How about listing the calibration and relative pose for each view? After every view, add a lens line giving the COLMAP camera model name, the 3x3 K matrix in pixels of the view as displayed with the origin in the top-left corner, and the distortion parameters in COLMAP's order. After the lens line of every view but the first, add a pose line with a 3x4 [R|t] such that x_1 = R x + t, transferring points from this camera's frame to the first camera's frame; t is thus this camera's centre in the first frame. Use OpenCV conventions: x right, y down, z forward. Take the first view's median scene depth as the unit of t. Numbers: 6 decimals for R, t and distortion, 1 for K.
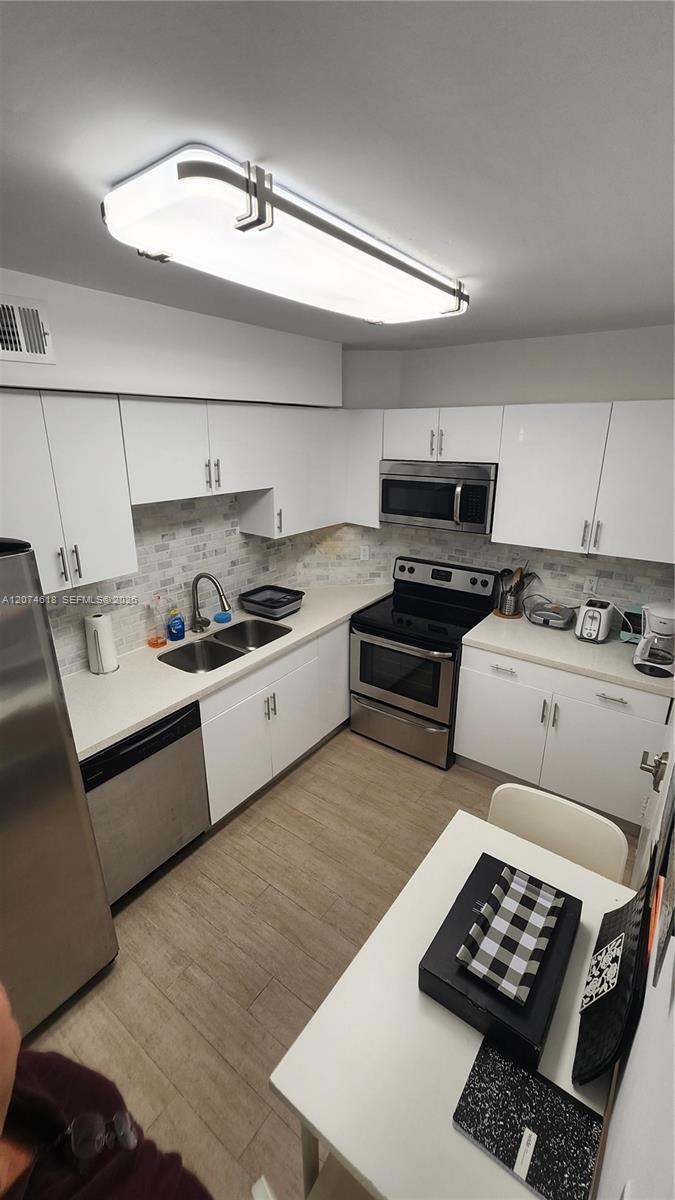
lens RADIAL K [[493.0, 0, 342.8], [0, 493.0, 599.8], [0, 0, 1]] dist [-0.000860, 0.000148]
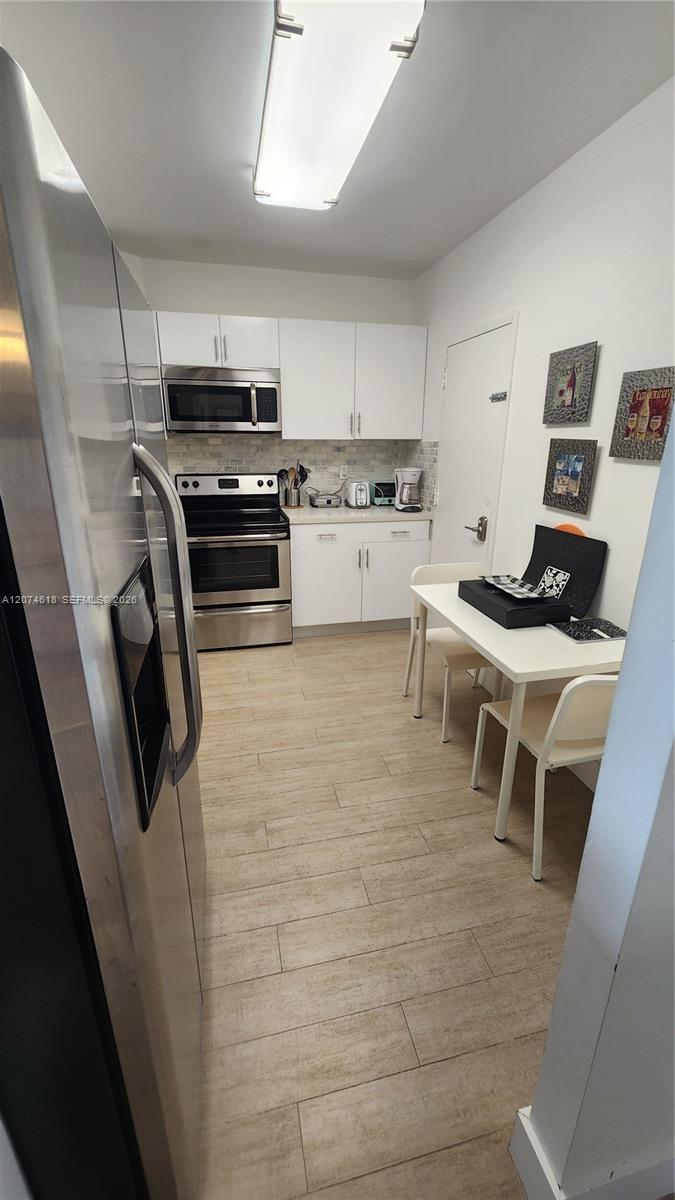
lens RADIAL K [[493.0, 0, 345.2], [0, 493.0, 602.4], [0, 0, 1]] dist [-0.000860, 0.000148]
pose [[0.645273, -0.238390, 0.725806, -0.555920], [0.241855, 0.964945, 0.101915, 0.177064], [-0.724658, 0.109777, 0.680309, 0.122280]]
